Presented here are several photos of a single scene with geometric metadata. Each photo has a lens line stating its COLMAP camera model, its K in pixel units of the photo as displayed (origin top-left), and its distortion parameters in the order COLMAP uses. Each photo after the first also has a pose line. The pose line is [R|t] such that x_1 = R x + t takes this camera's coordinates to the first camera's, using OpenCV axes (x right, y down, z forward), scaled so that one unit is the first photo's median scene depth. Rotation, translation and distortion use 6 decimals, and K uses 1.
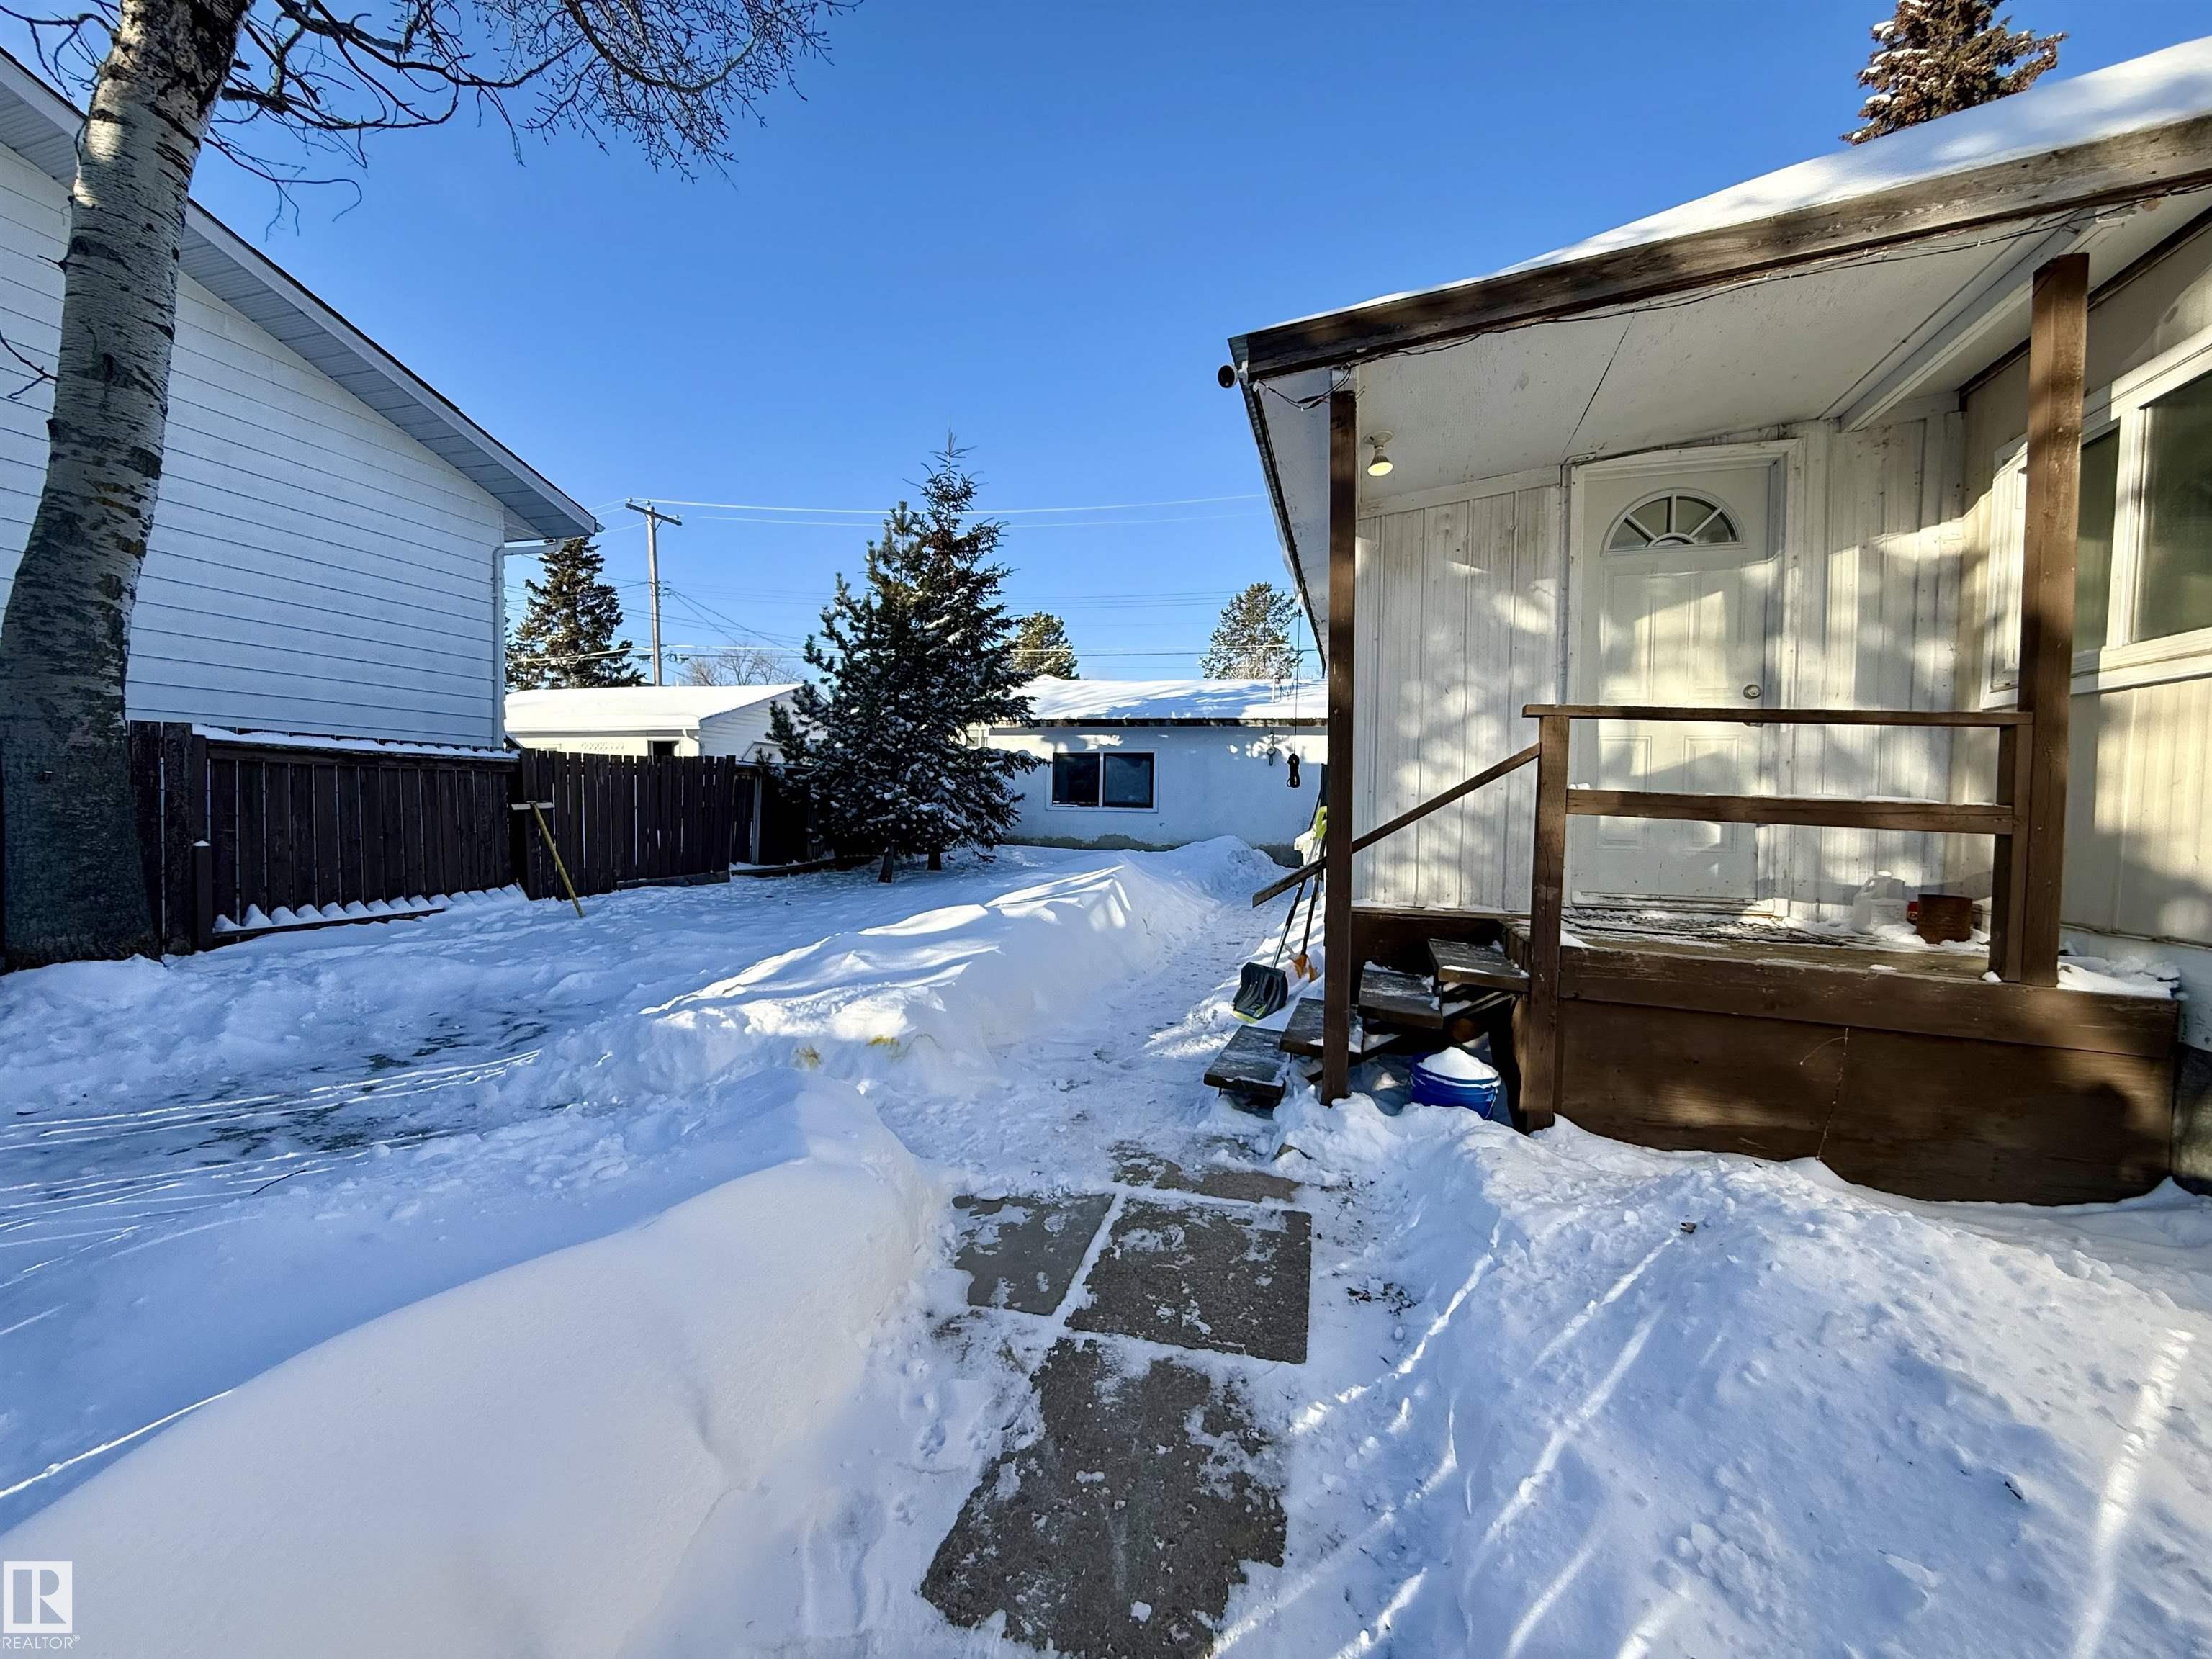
lens RADIAL K [[879.0, 0, 1098.4], [0, 879.0, 832.0], [0, 0, 1]] dist [-0.000526, 0.000054]
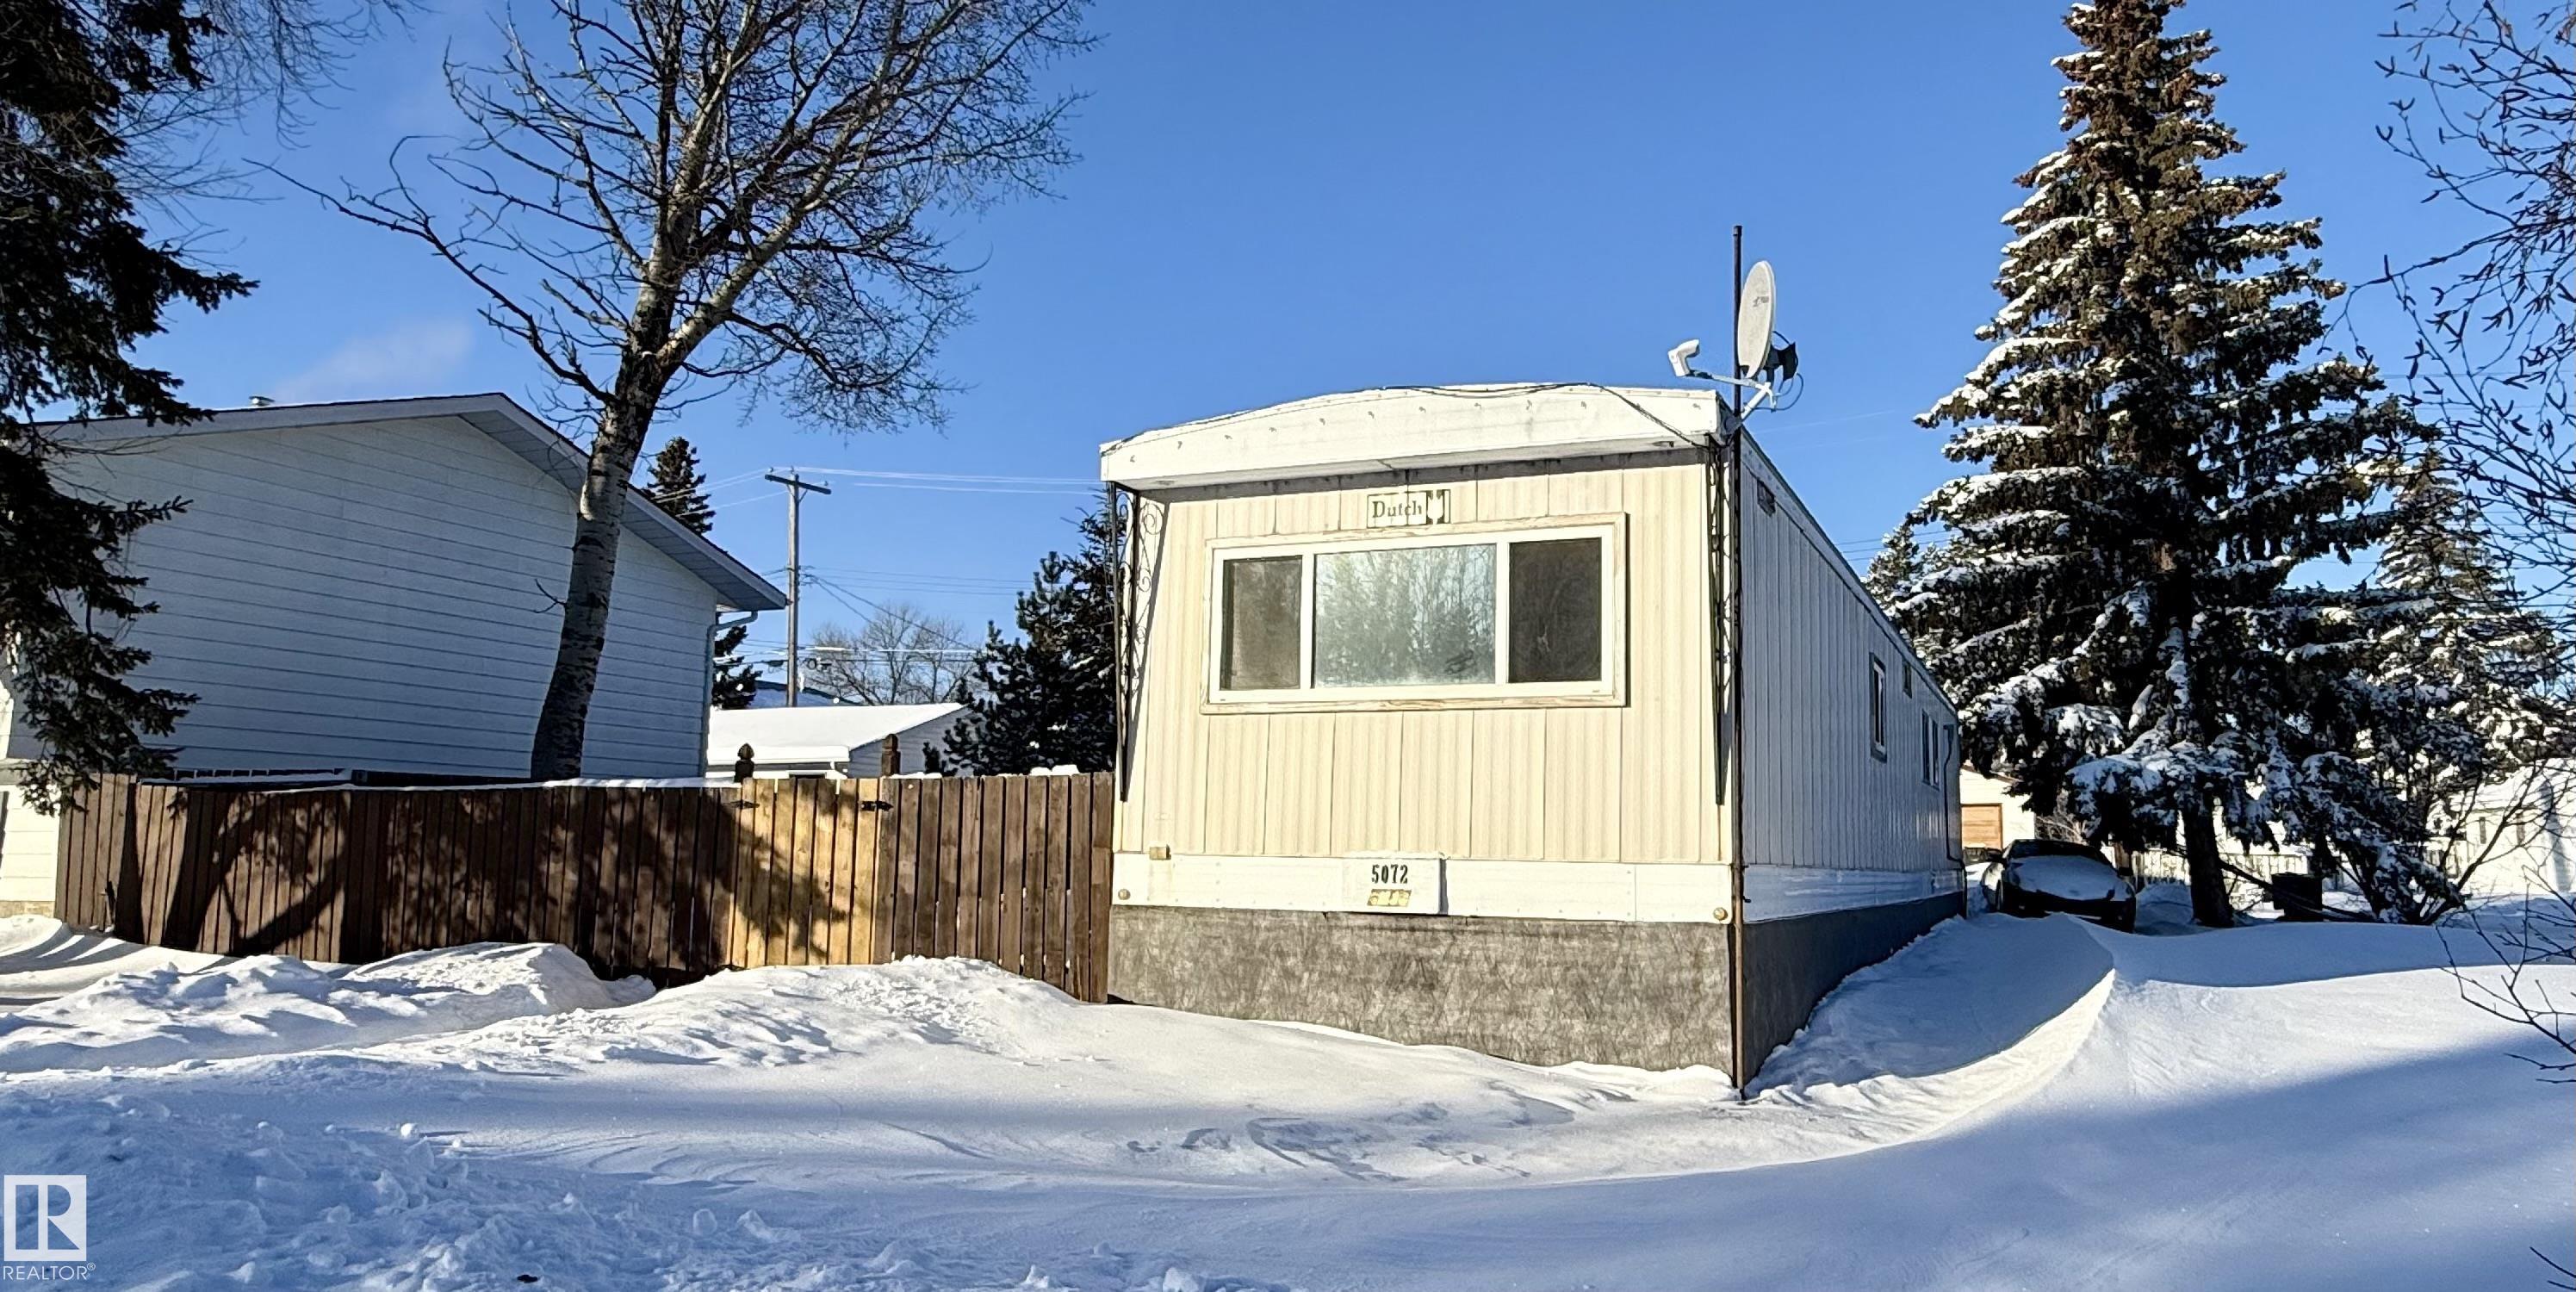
lens RADIAL K [[1654.1, 0, 1366.7], [0, 1654.1, 667.9], [0, 0, 1]] dist [0.007335, 0.003215]
pose [[0.994521, -0.019515, -0.102697, 0.622036], [0.003591, 0.988219, -0.153007, 0.122680], [0.104473, 0.151800, 0.982874, -1.572086]]
